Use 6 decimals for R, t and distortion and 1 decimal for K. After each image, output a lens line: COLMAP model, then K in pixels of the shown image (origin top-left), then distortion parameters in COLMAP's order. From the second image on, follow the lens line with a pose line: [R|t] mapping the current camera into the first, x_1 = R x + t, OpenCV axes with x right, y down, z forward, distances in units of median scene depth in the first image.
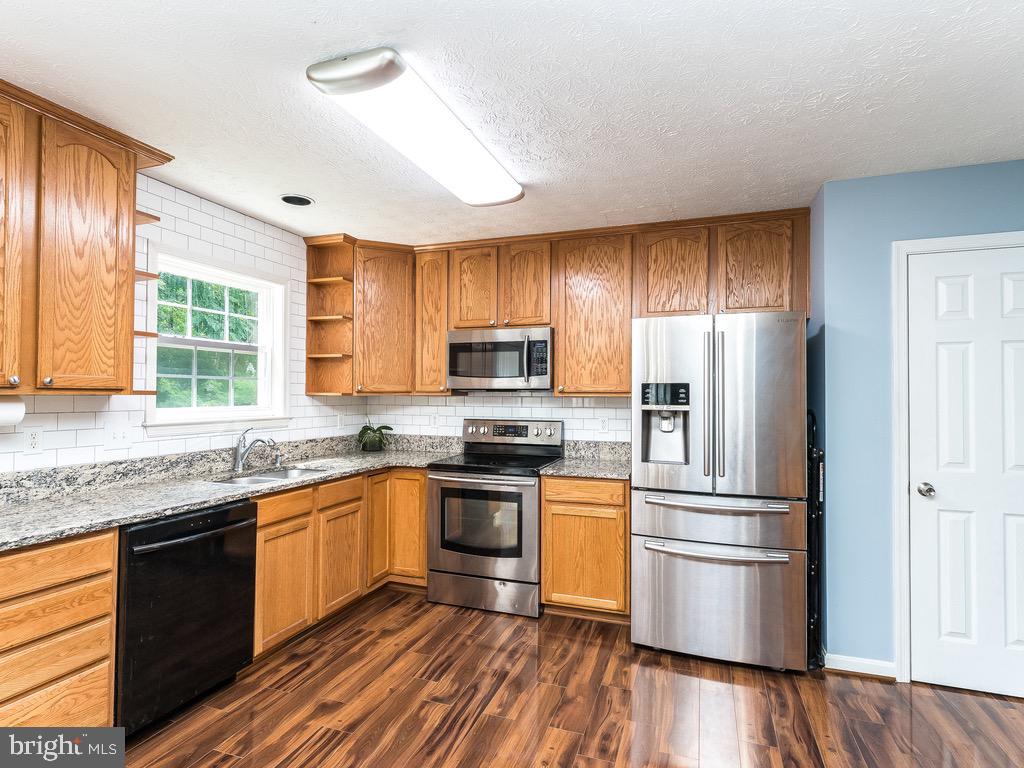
lens RADIAL K [[551.3, 0, 508.6], [0, 551.3, 384.0], [0, 0, 1]] dist [0.007033, -0.003475]
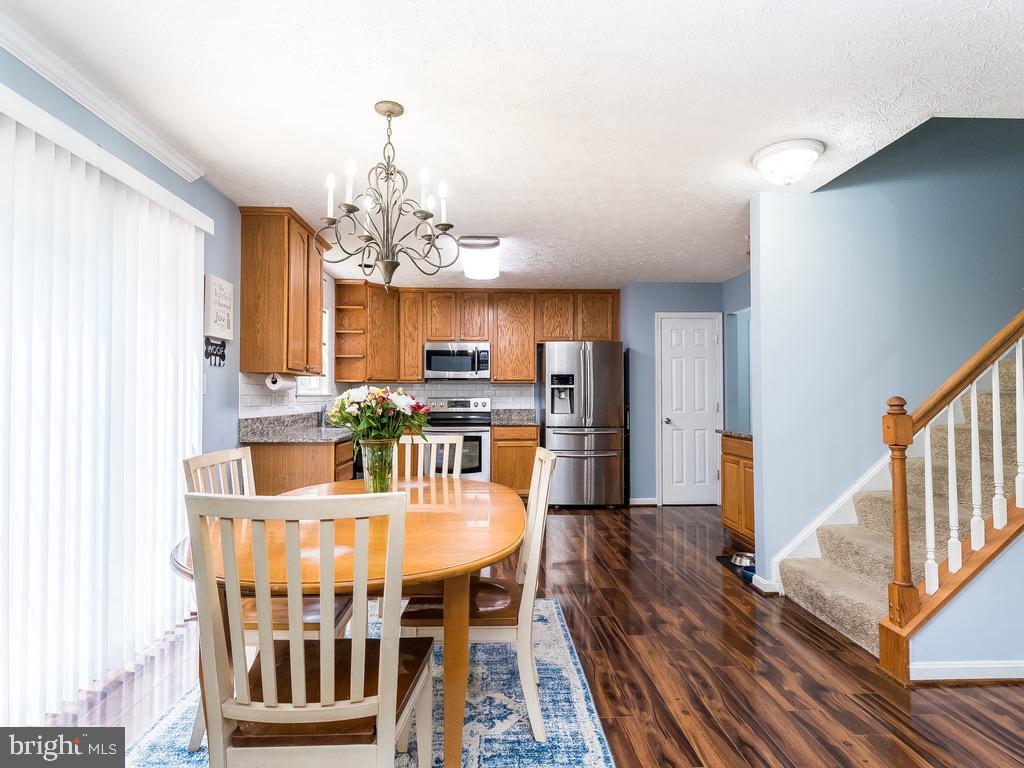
lens RADIAL K [[551.3, 0, 514.6], [0, 551.3, 377.5], [0, 0, 1]] dist [0.007033, -0.003475]
pose [[0.925619, 0.008189, 0.378368, -0.635198], [-0.002912, 0.999890, -0.014518, 0.039744], [-0.378446, 0.012337, 0.925541, -0.796504]]
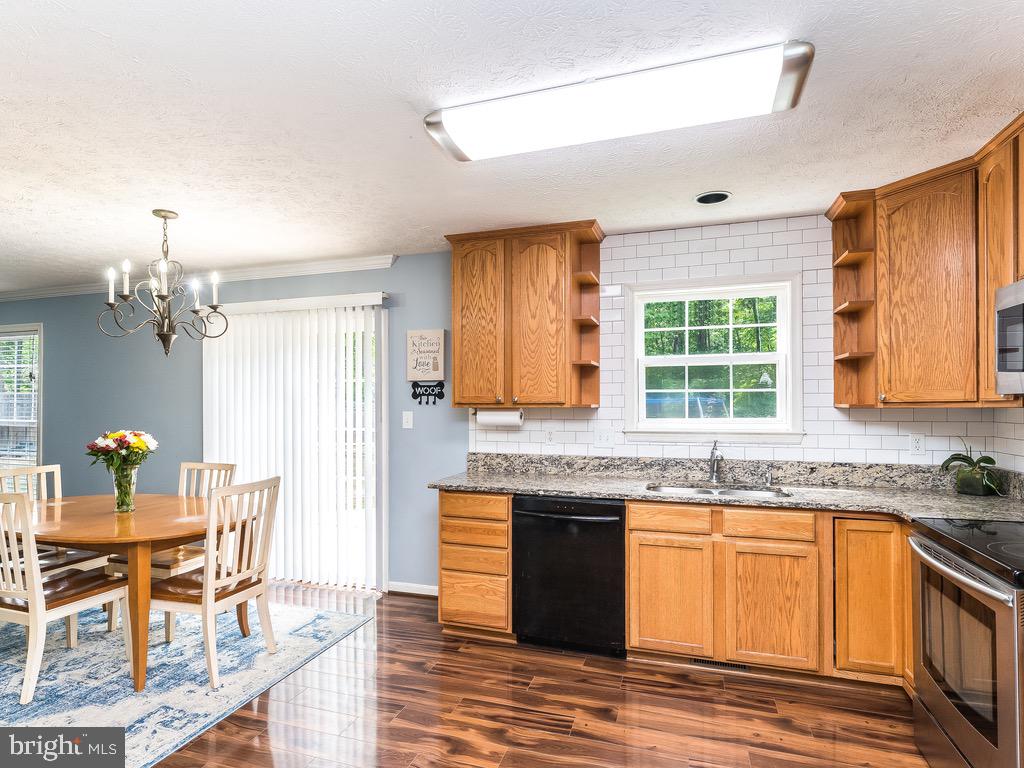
lens RADIAL K [[551.3, 0, 506.6], [0, 551.3, 404.3], [0, 0, 1]] dist [0.007033, -0.003475]
pose [[0.023851, -0.010384, -0.999662, 0.559336], [0.021073, 0.999729, -0.009882, 0.017910], [0.999493, -0.020830, 0.024063, 0.652869]]
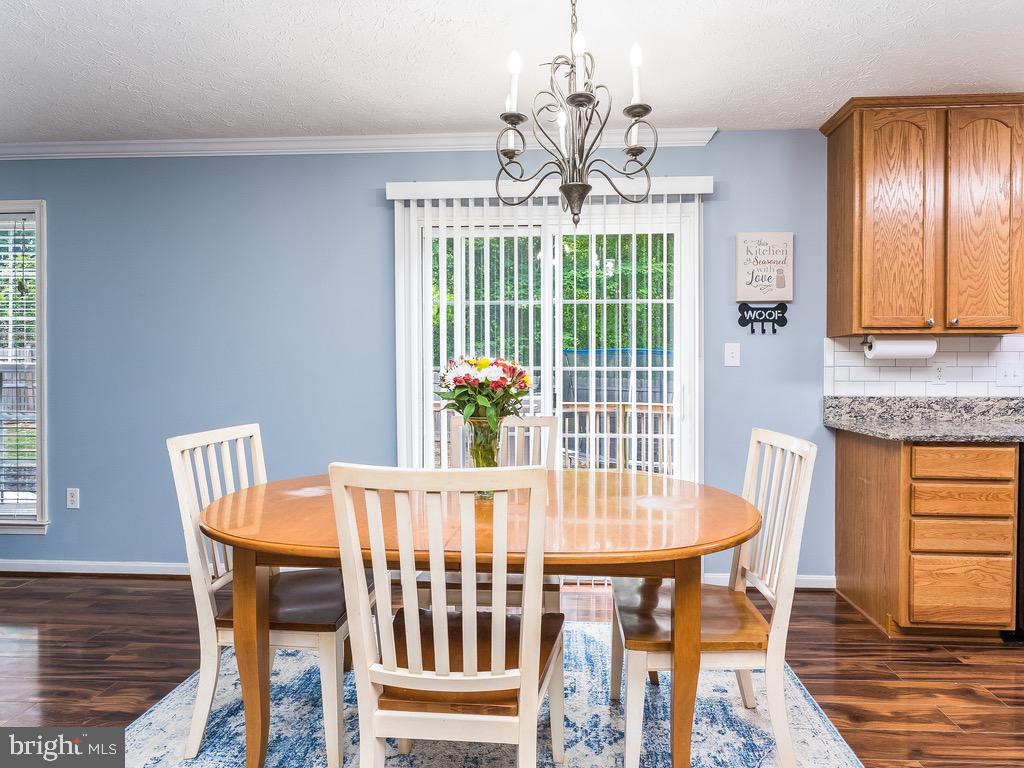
lens RADIAL K [[551.3, 0, 542.6], [0, 551.3, 380.0], [0, 0, 1]] dist [0.007033, -0.003475]
pose [[0.289170, 0.007705, -0.957247, 0.065186], [0.020038, 0.999700, 0.014099, 0.063142], [0.957068, -0.023258, 0.288929, -0.176699]]
